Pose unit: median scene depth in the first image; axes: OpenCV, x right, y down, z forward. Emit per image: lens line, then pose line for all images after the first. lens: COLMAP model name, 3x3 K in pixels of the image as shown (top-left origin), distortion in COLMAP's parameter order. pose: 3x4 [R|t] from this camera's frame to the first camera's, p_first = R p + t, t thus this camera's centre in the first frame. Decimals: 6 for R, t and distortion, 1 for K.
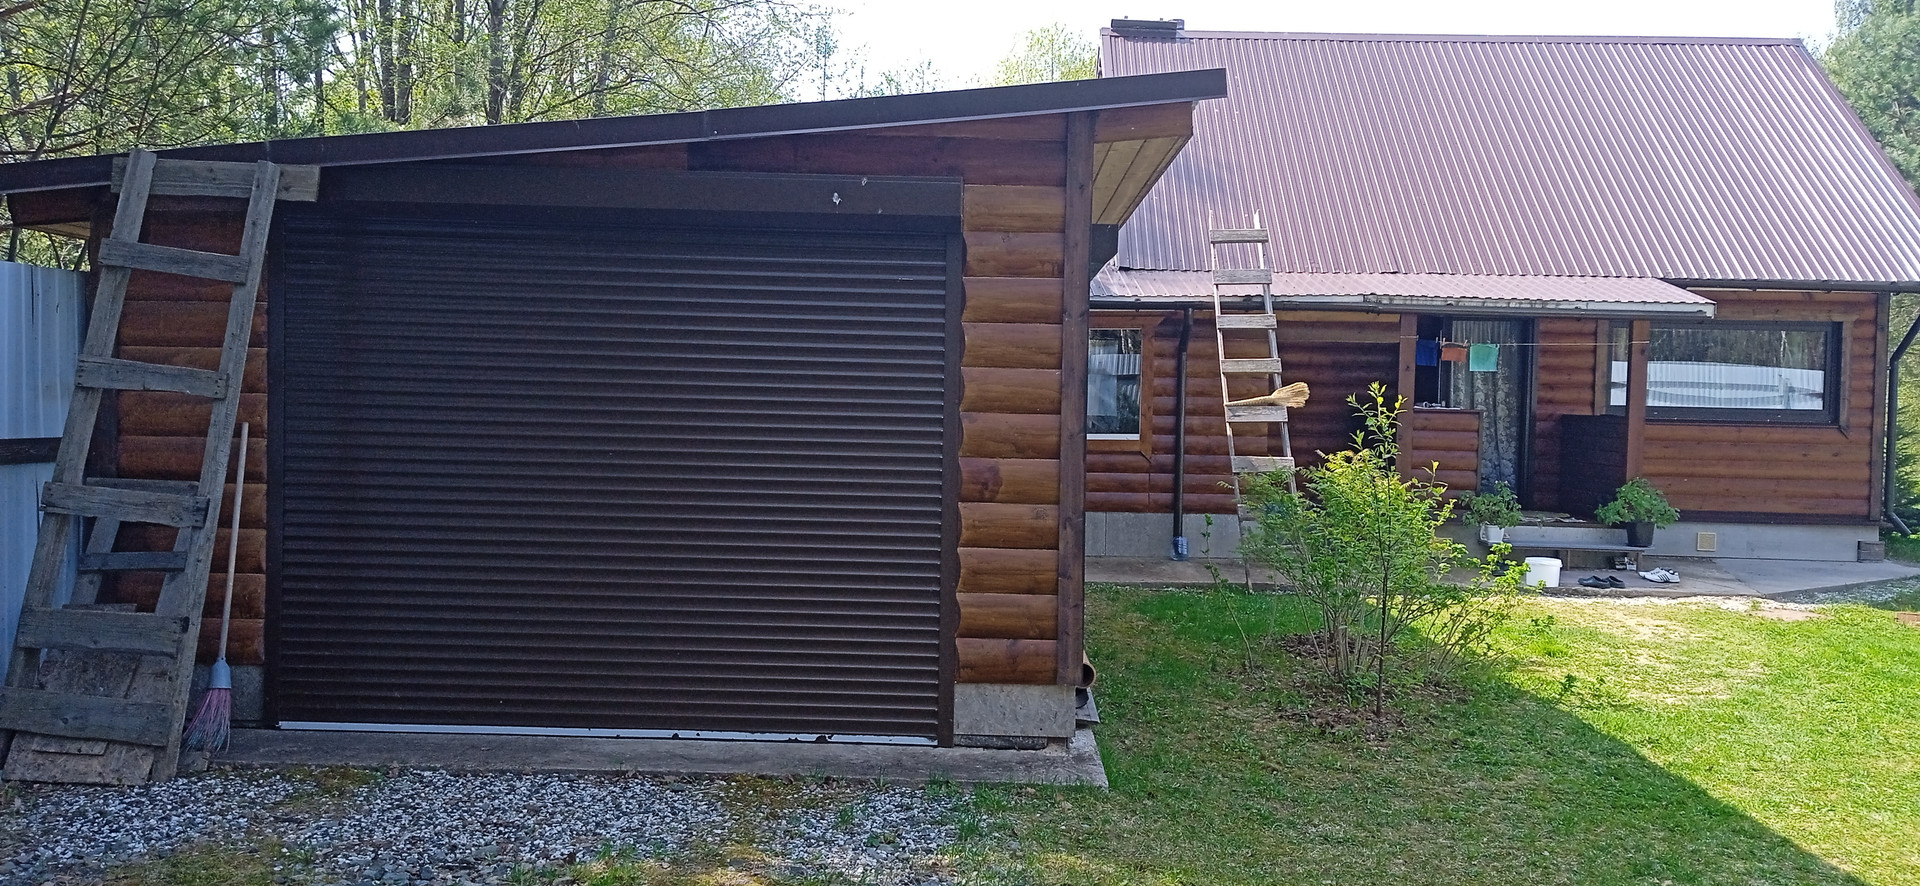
lens RADIAL K [[1606.1, 0, 936.5], [0, 1606.1, 433.7], [0, 0, 1]] dist [0.144632, -0.247429]
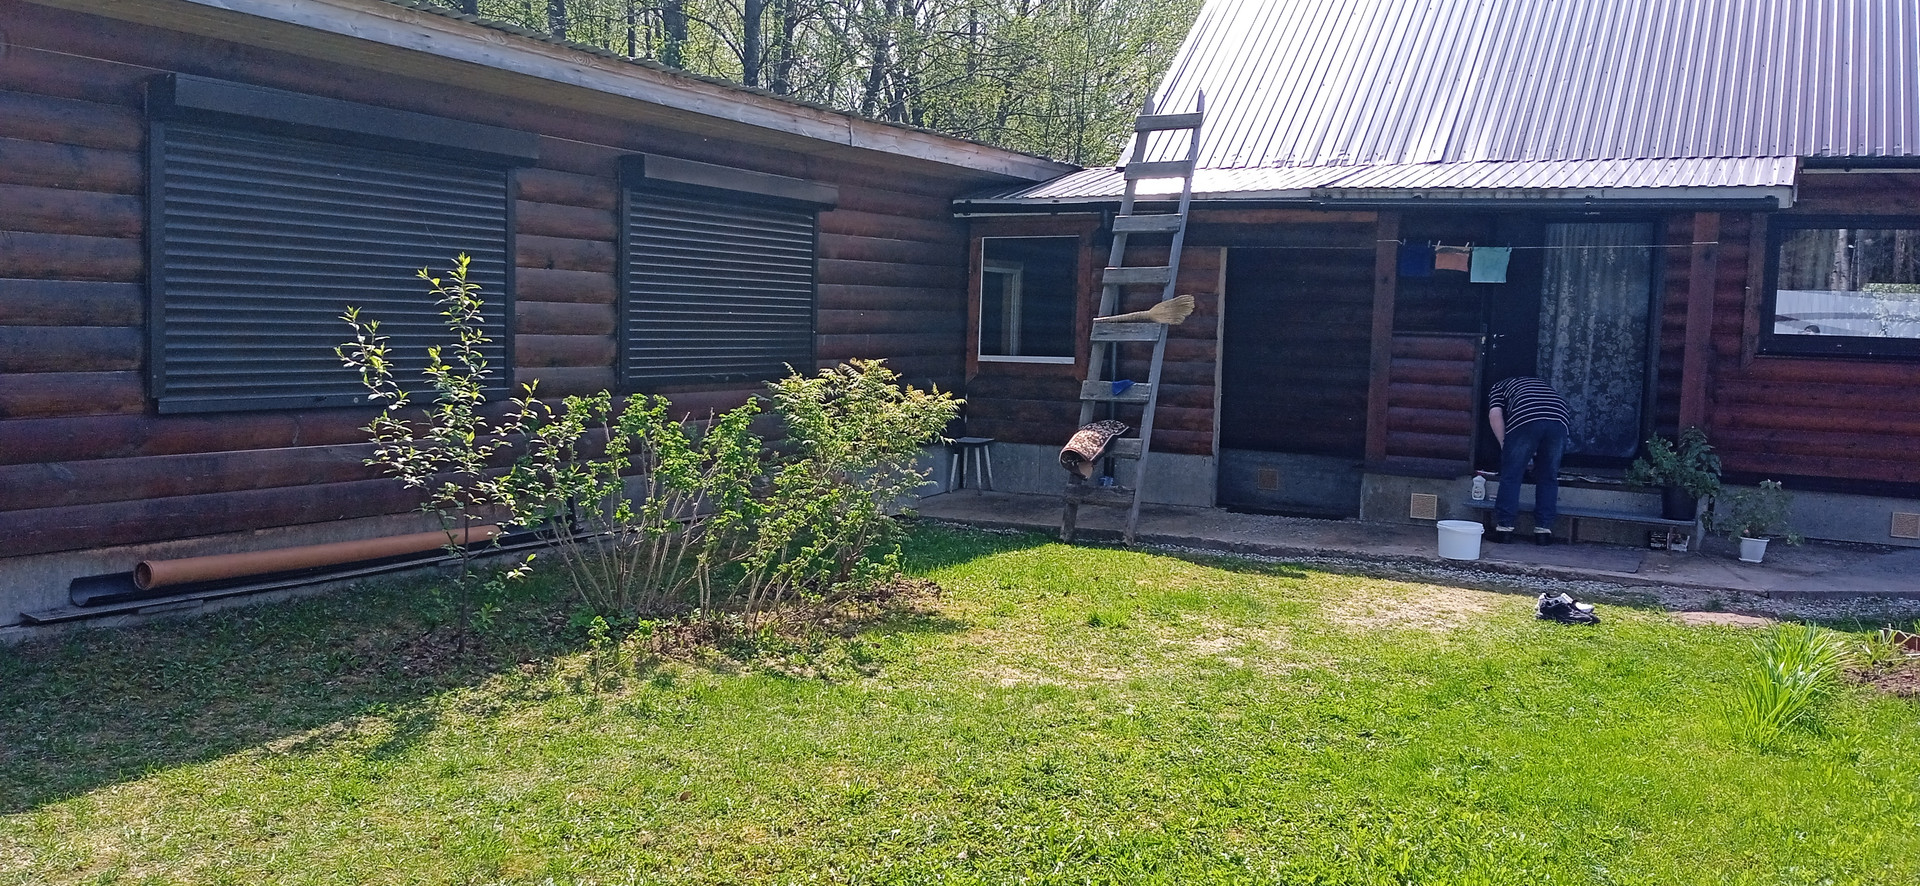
lens RADIAL K [[1606.1, 0, 936.5], [0, 1606.1, 433.7], [0, 0, 1]] dist [0.144632, -0.247429]
pose [[0.900746, 0.039479, -0.432548, 0.399788], [-0.026631, 0.999007, 0.035723, 0.011458], [0.433529, -0.020658, 0.900903, 0.165331]]
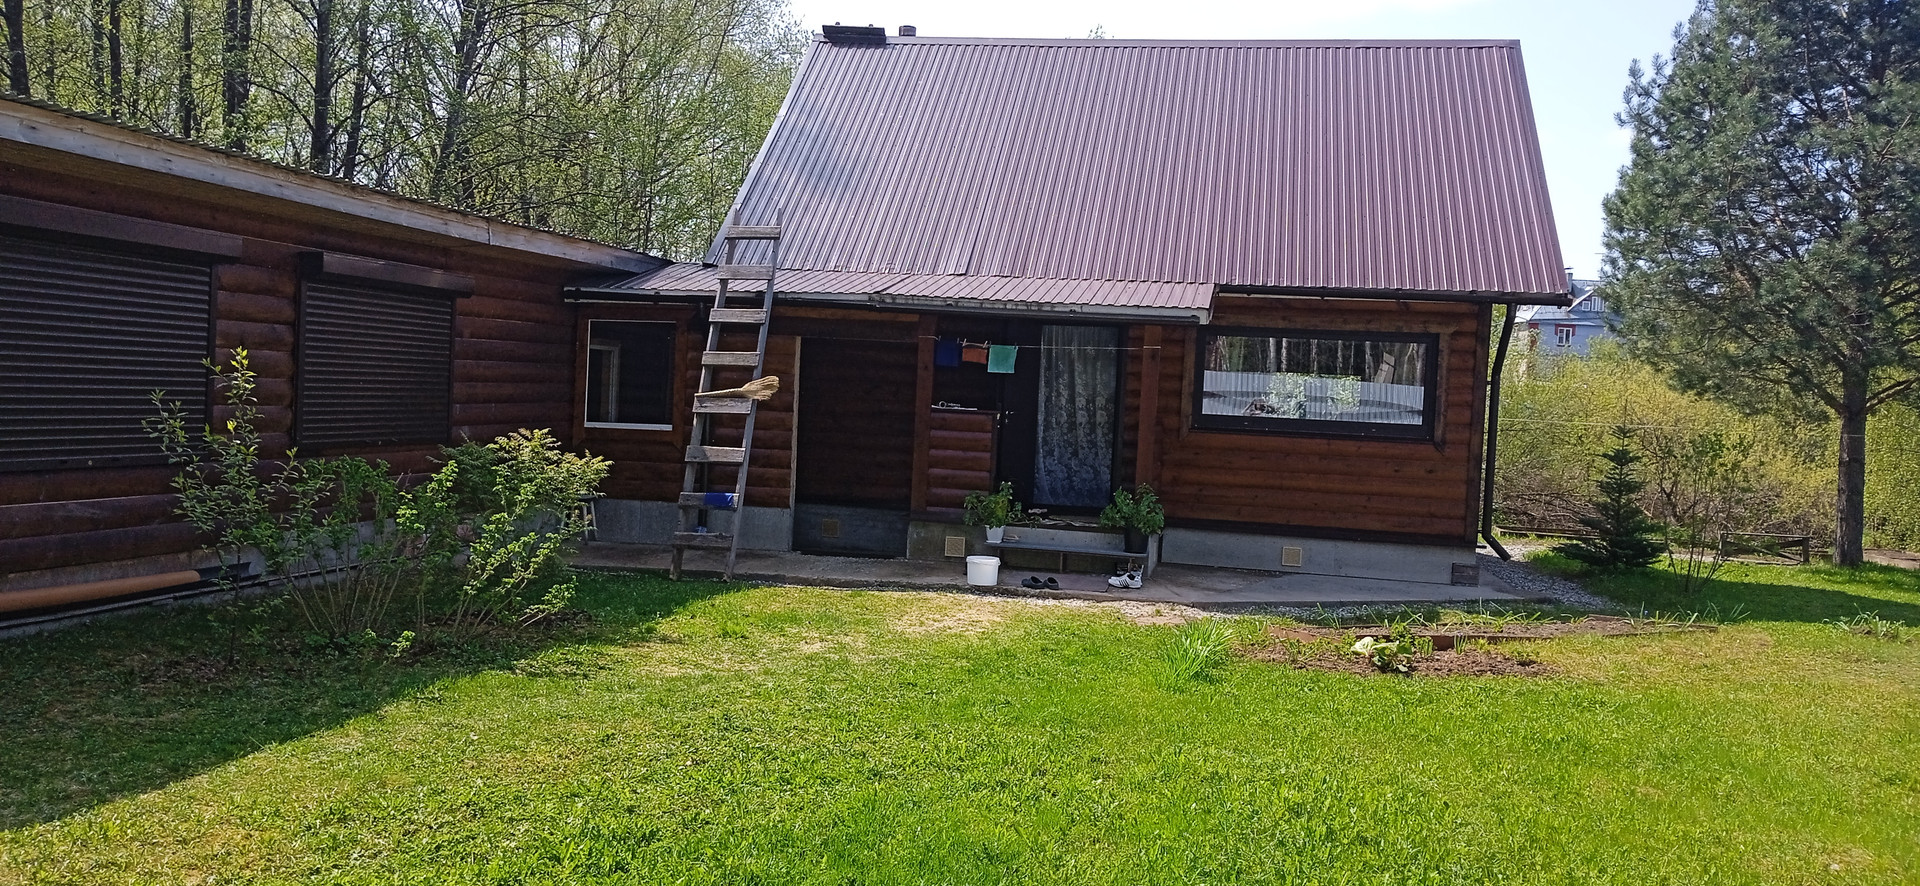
lens RADIAL K [[1606.1, 0, 936.5], [0, 1606.1, 433.7], [0, 0, 1]] dist [0.144632, -0.247429]
pose [[0.987029, 0.030740, -0.157571, 0.413965], [-0.032694, 0.999417, -0.009824, 0.009424], [0.157177, 0.014848, 0.987459, 0.014779]]
